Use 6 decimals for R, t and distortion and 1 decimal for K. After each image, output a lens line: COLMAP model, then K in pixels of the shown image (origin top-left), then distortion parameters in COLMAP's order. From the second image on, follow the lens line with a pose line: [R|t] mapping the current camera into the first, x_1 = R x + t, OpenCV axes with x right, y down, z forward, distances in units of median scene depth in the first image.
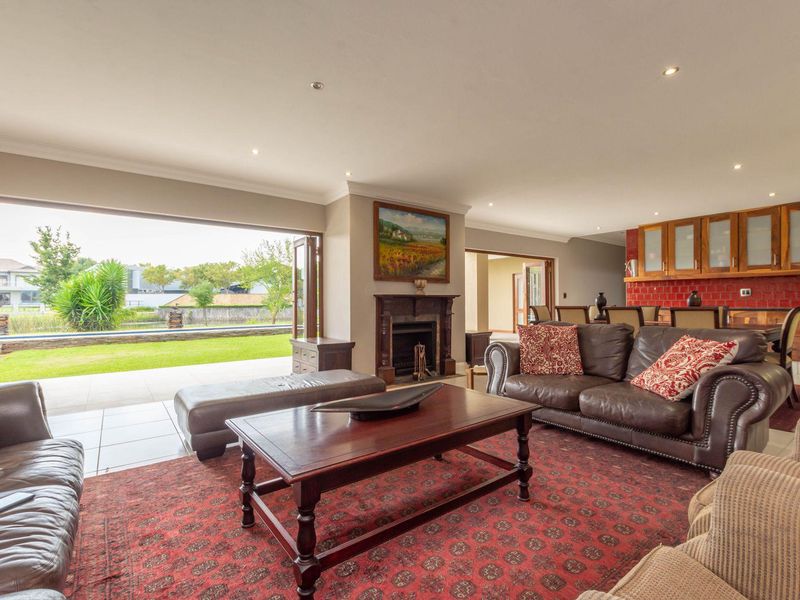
lens RADIAL K [[387.8, 0, 402.6], [0, 387.8, 300.0], [0, 0, 1]] dist [0.003769, -0.000022]
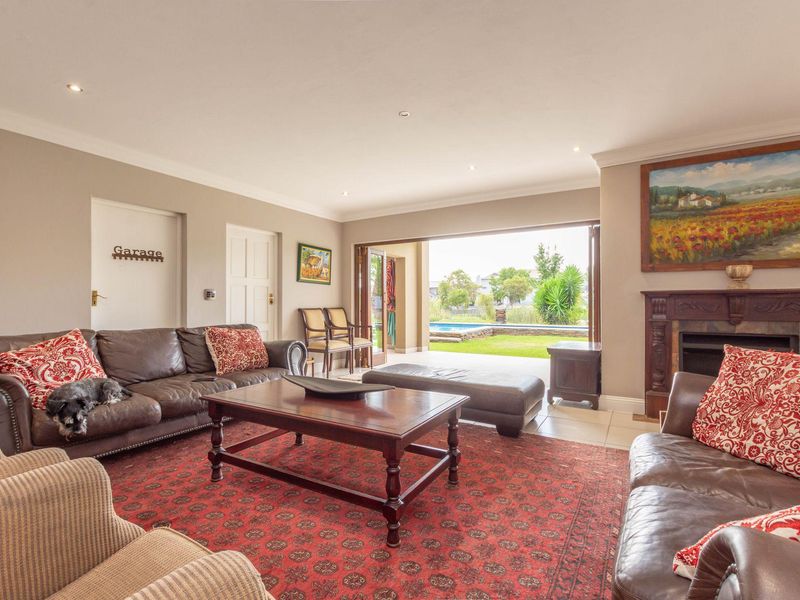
lens RADIAL K [[387.8, 0, 402.6], [0, 387.8, 300.0], [0, 0, 1]] dist [0.003769, -0.000022]
pose [[0.373269, -0.002111, -0.927721, 0.425909], [0.006286, 0.999980, 0.000254, -0.000313], [0.927702, -0.005927, 0.373274, 0.282492]]
